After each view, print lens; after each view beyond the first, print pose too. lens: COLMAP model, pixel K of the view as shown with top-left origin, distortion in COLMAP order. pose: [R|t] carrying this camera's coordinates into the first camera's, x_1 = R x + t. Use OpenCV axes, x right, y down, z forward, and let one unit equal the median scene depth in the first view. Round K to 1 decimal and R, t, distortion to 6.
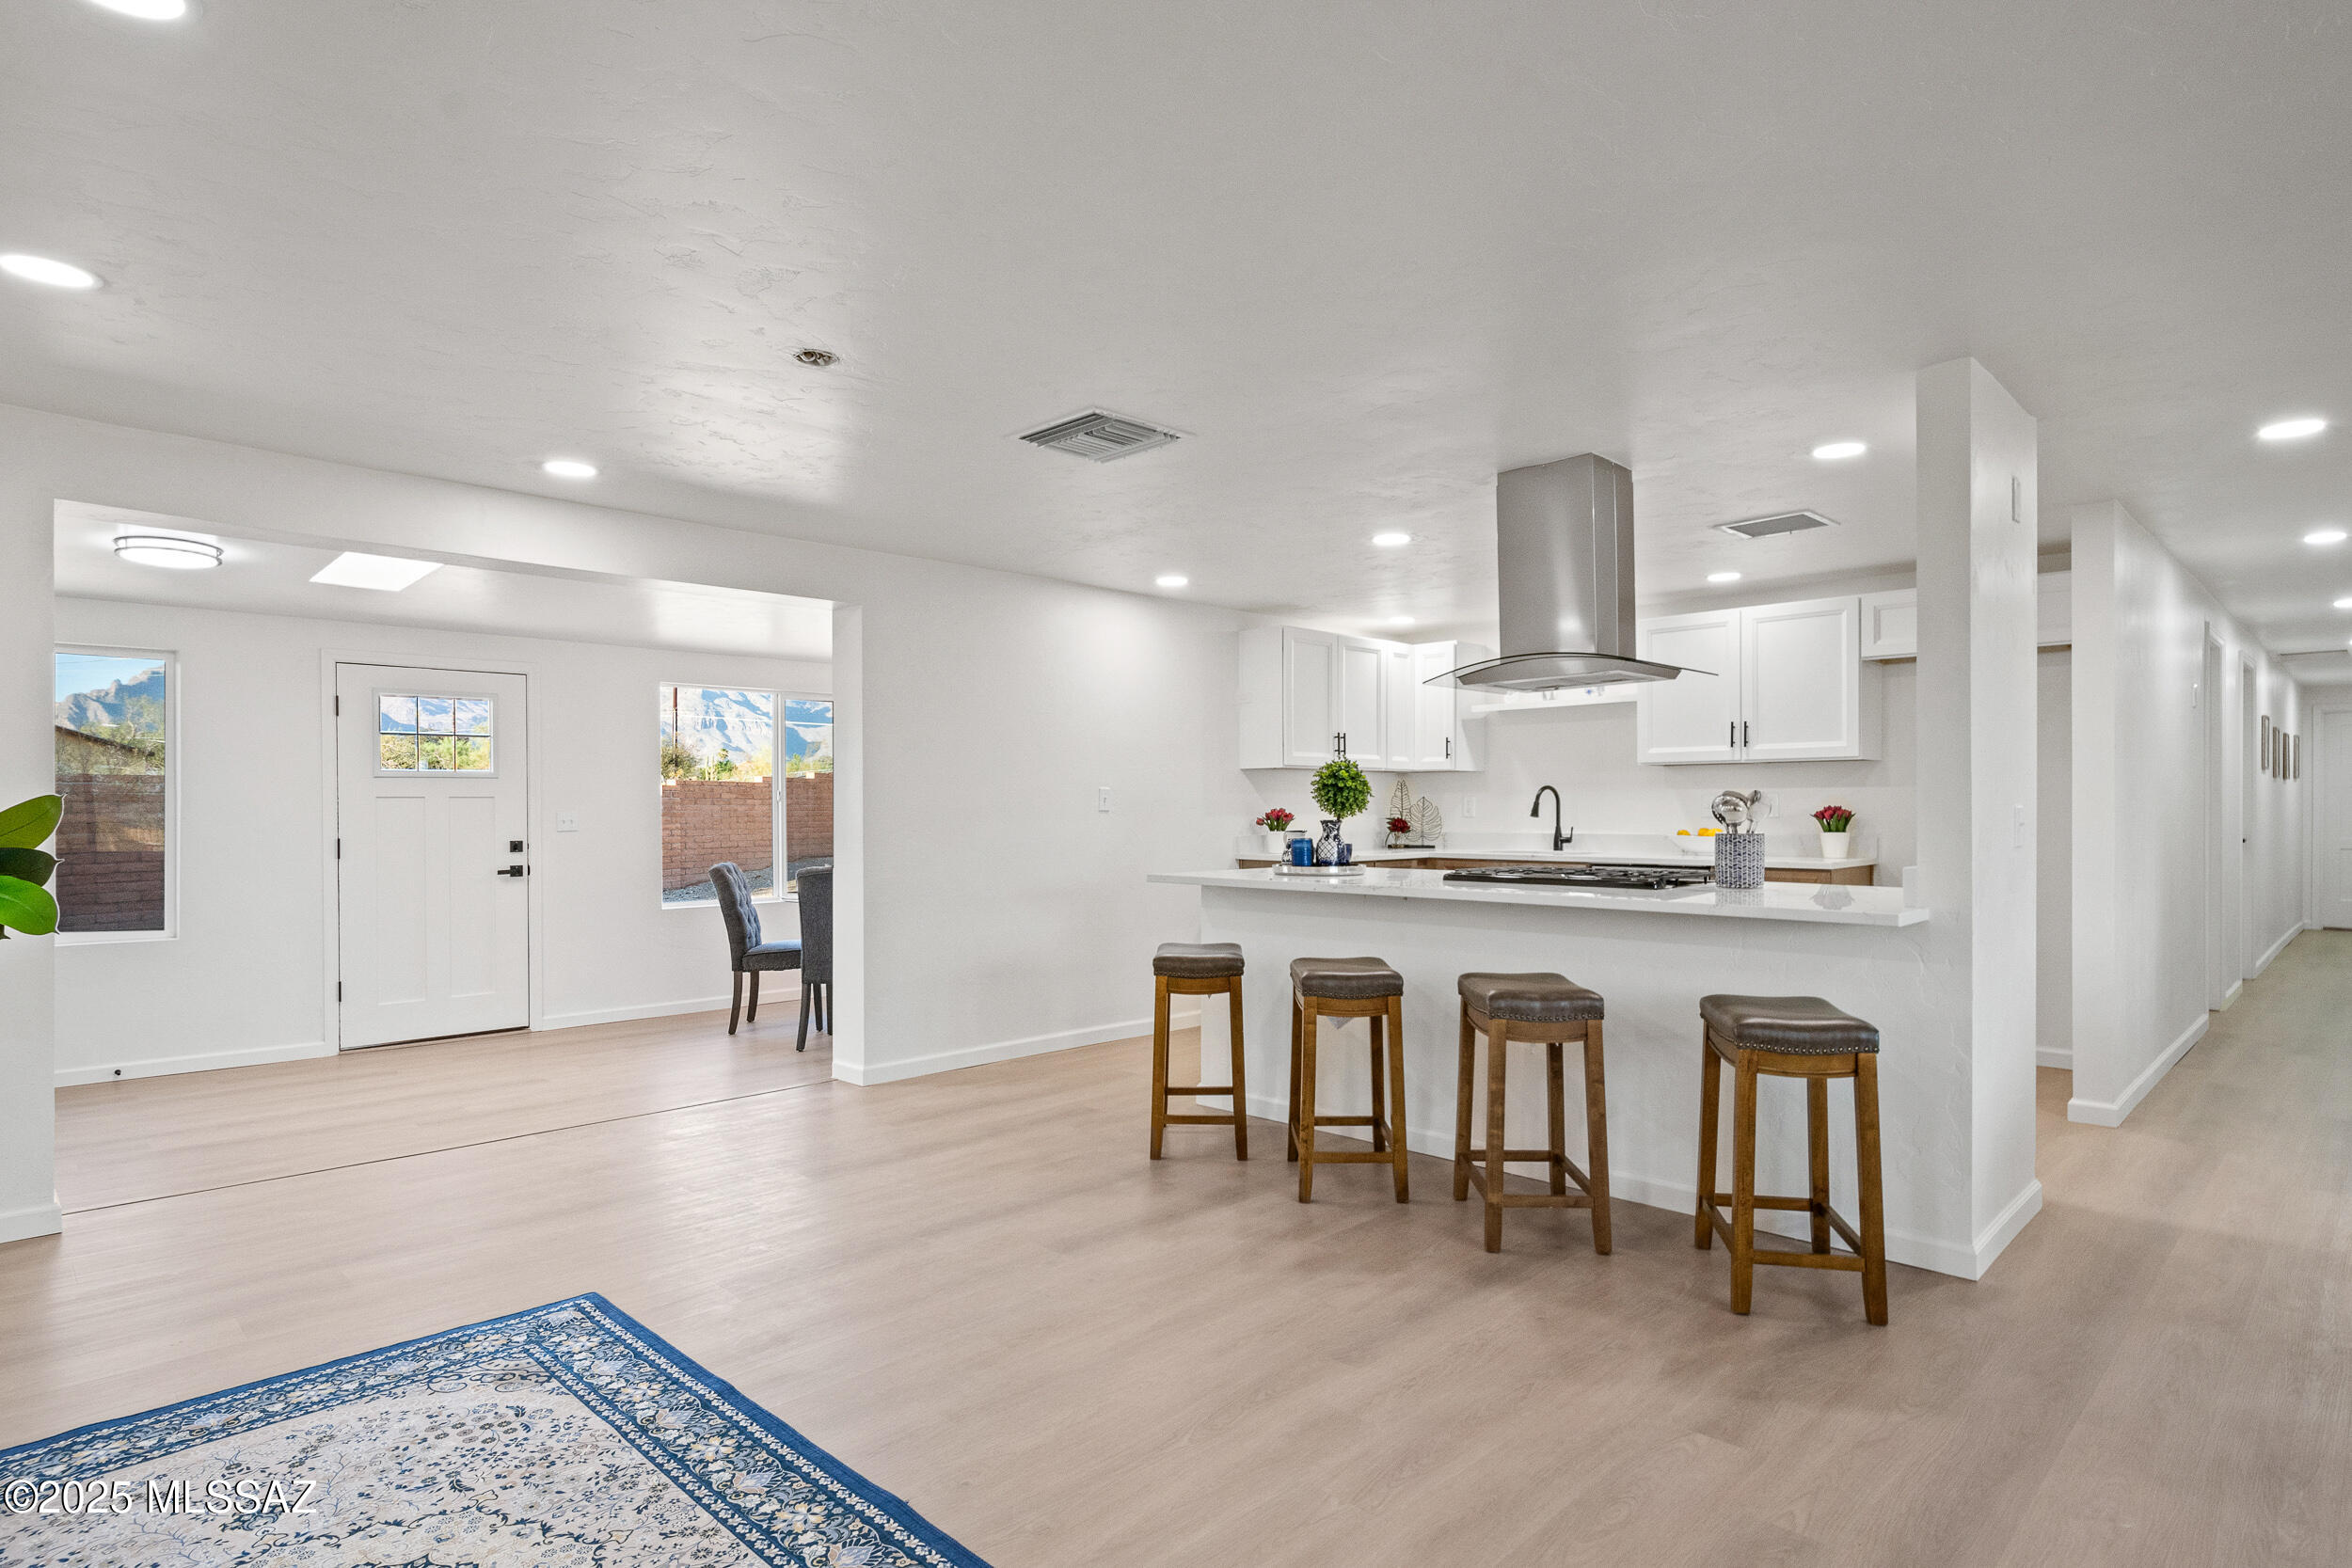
lens RADIAL K [[1244.7, 0, 1182.7], [0, 1244.7, 817.0], [0, 0, 1]] dist [-0.001629, 0.000147]
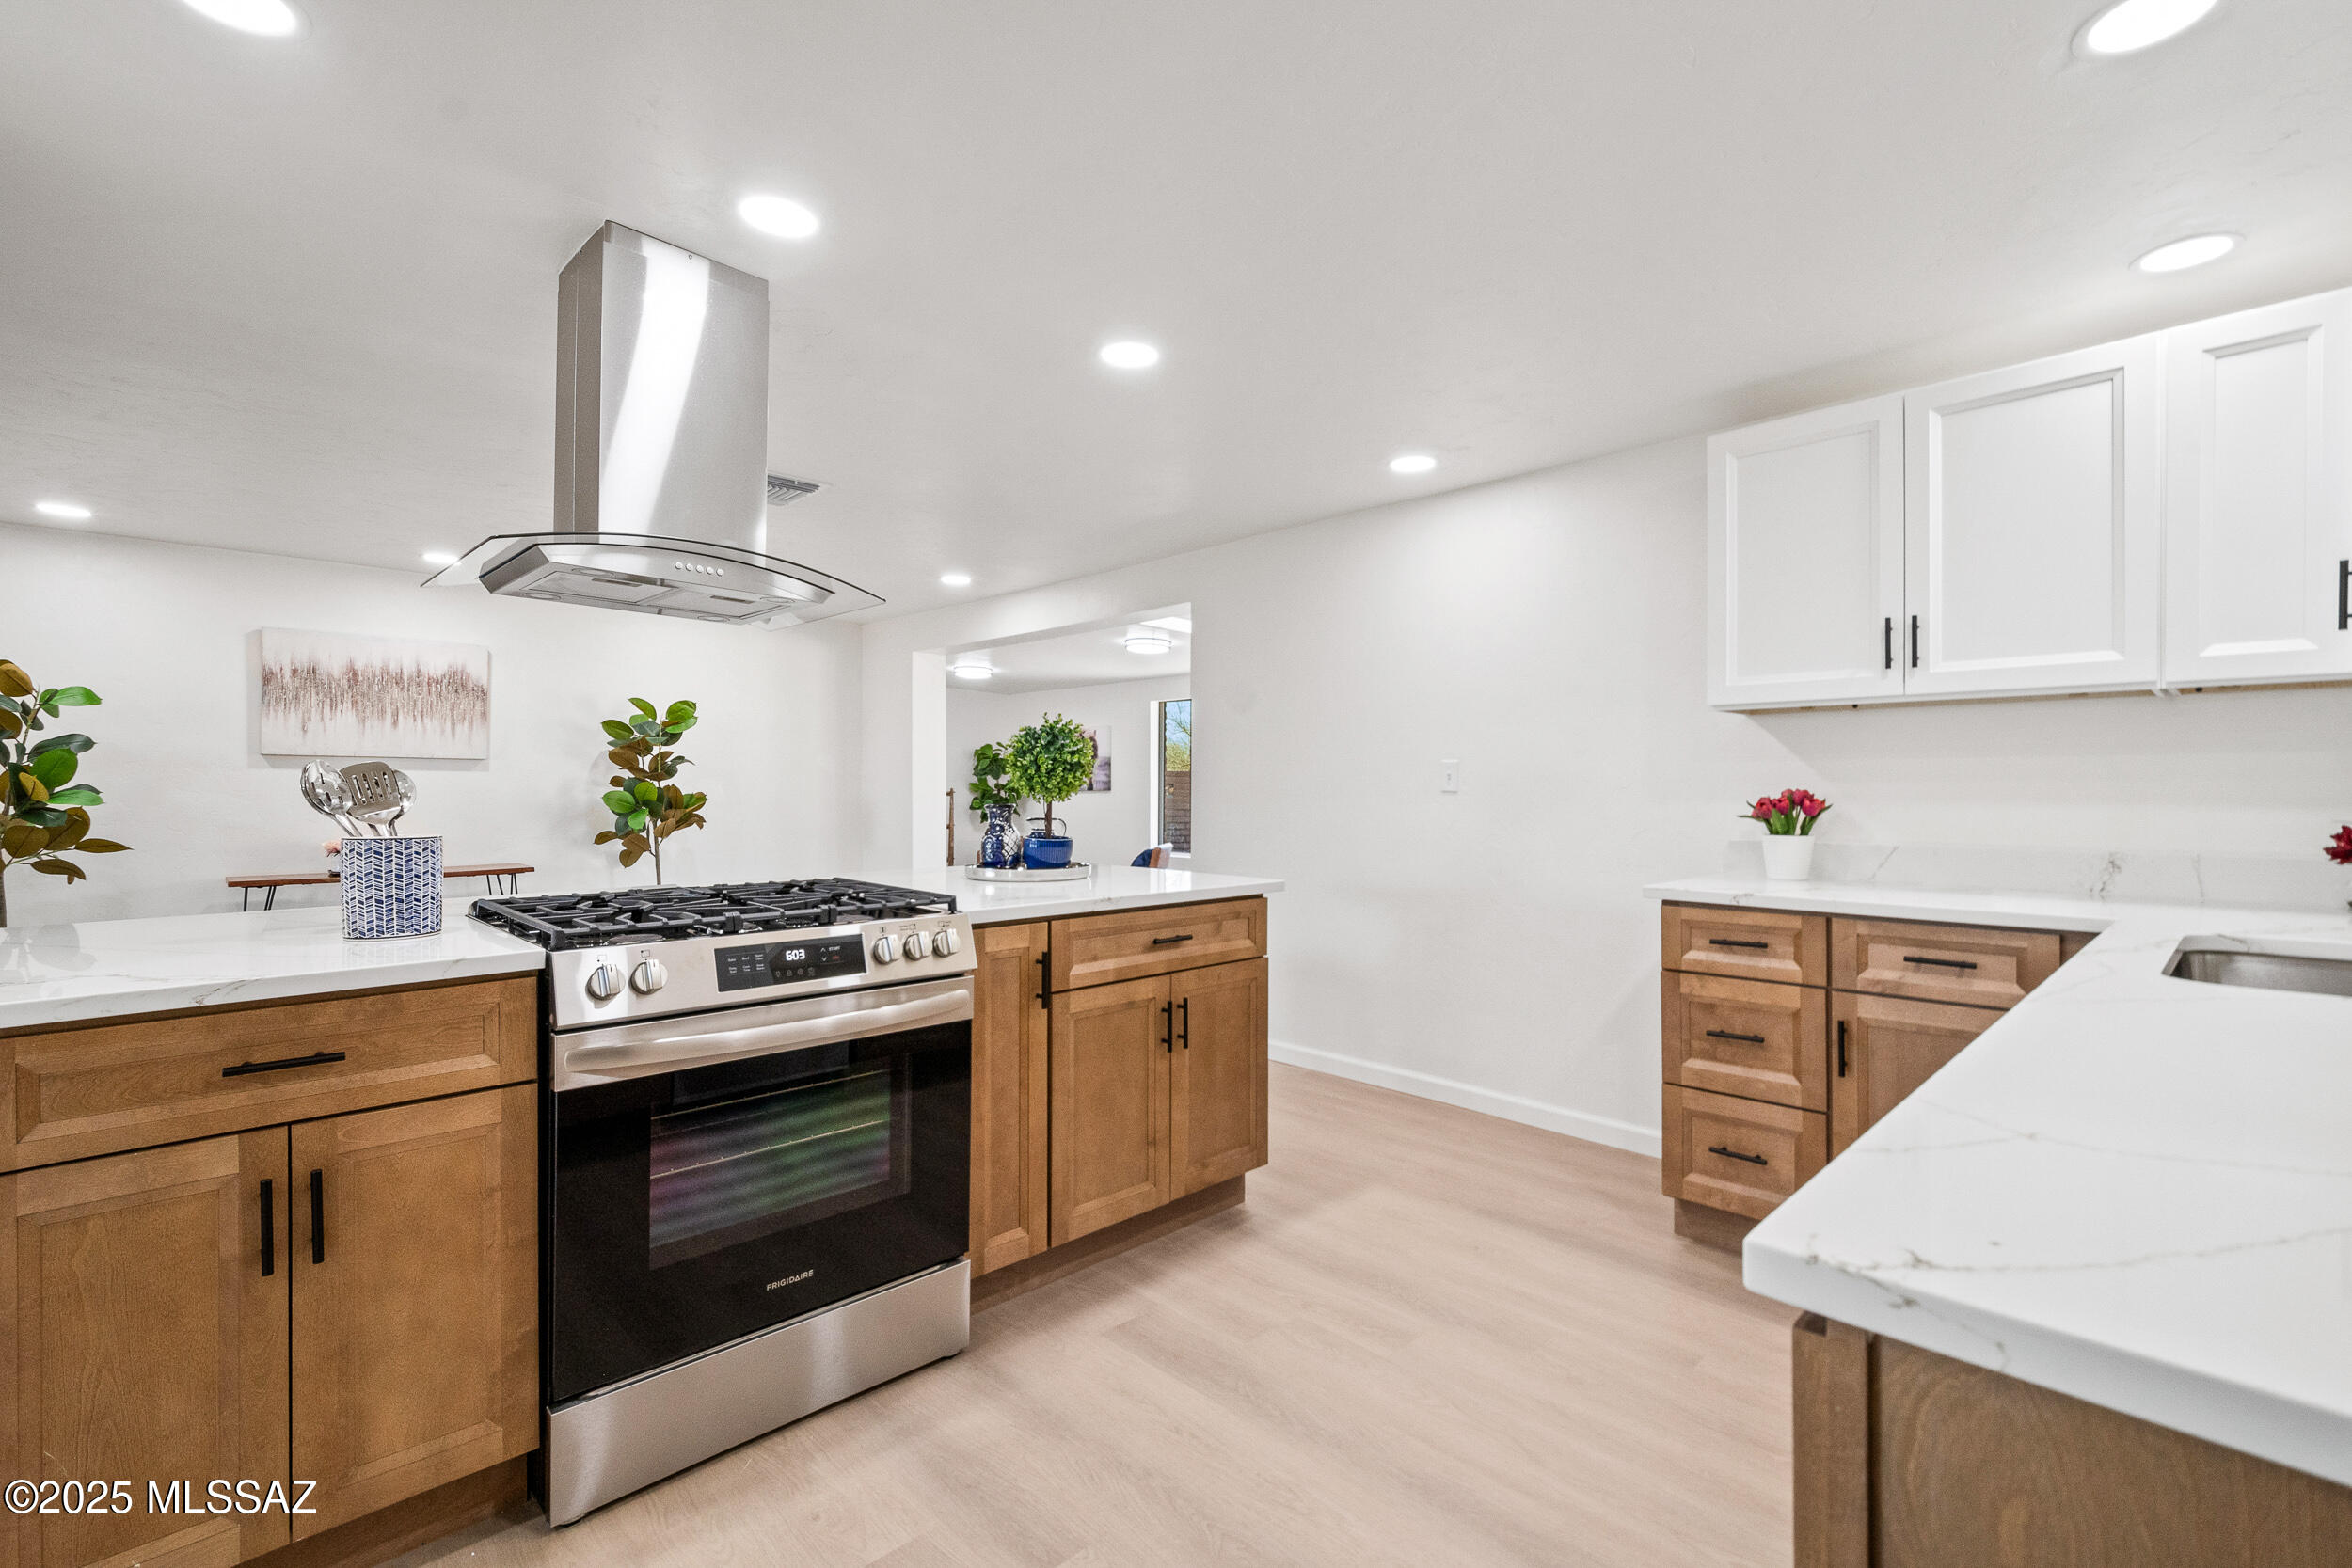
lens RADIAL K [[1036.5, 0, 1176.0], [0, 1036.5, 784.0], [0, 0, 1]] dist [0.000831, 0.000044]
pose [[-0.038851, -0.000669, -0.999245, 0.567162], [-0.003856, 0.999992, -0.000520, -0.009281], [0.999238, 0.003833, -0.038853, 0.860921]]
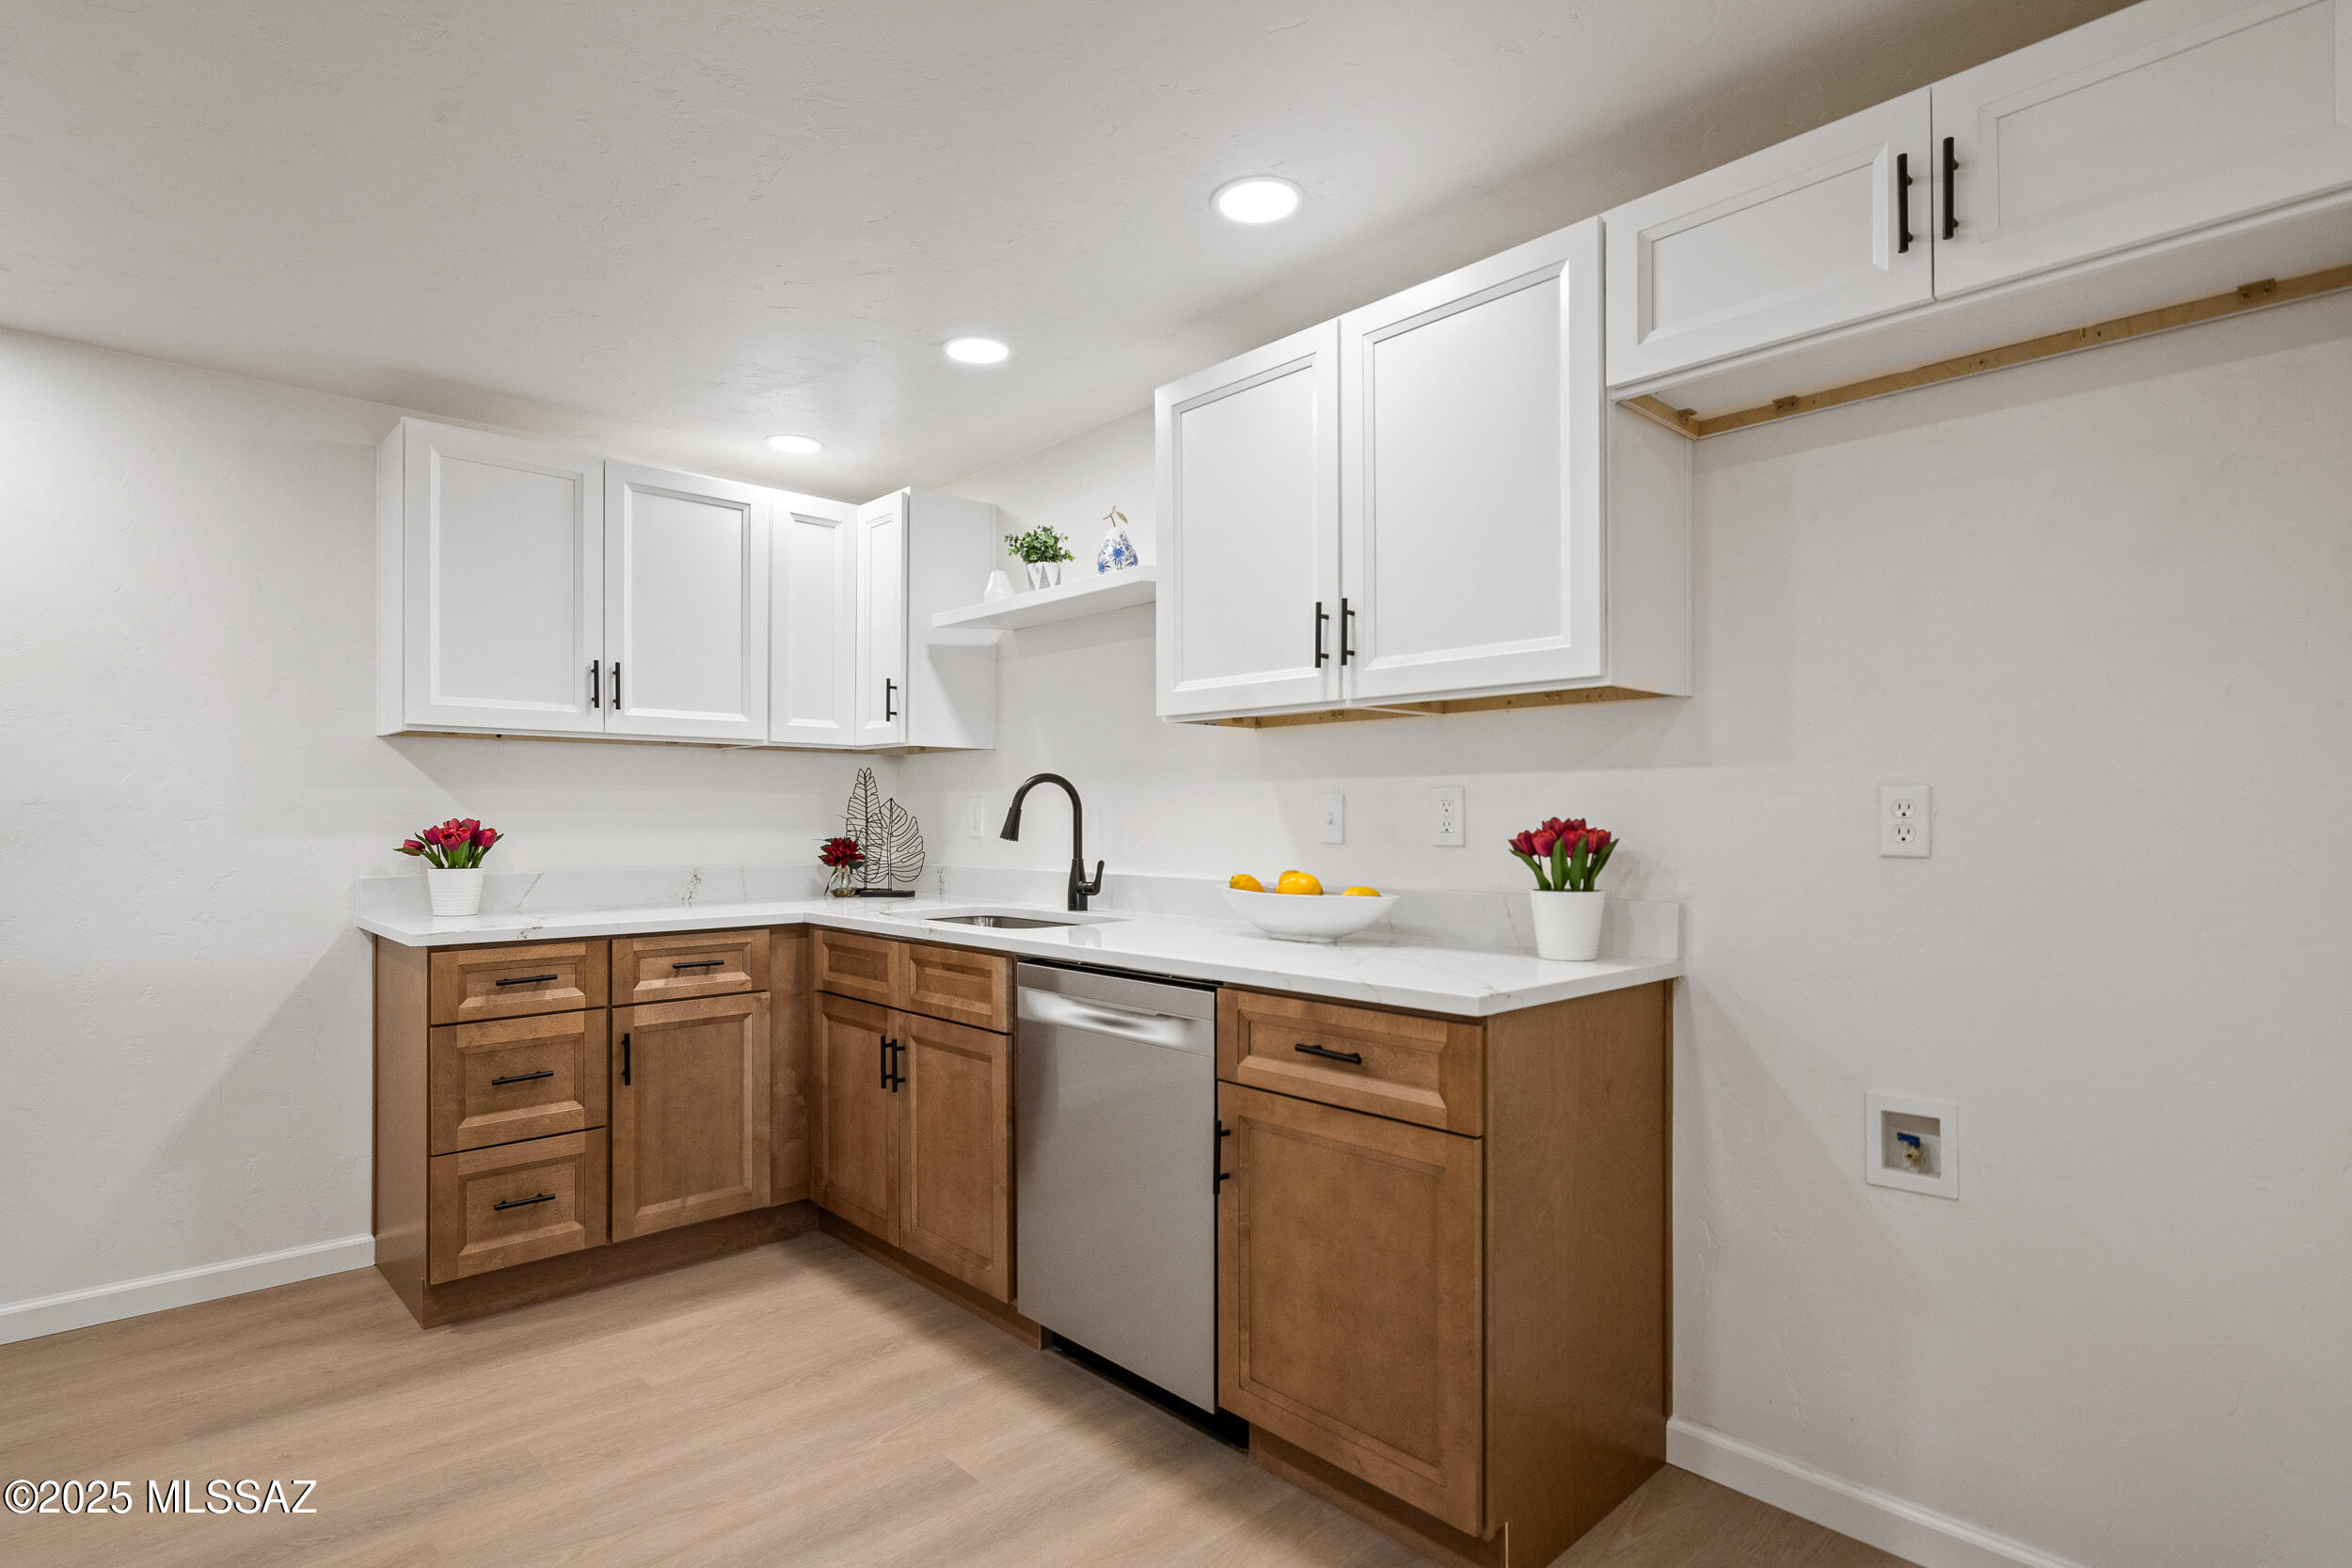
lens RADIAL K [[1202.3, 0, 1170.4], [0, 1202.3, 807.4], [0, 0, 1]] dist [-0.001007, 0.000098]
pose [[0.999036, 0.002377, -0.043843, 0.411643], [-0.003006, 0.999894, -0.014276, -0.006864], [0.043805, 0.014394, 0.998936, 0.620937]]
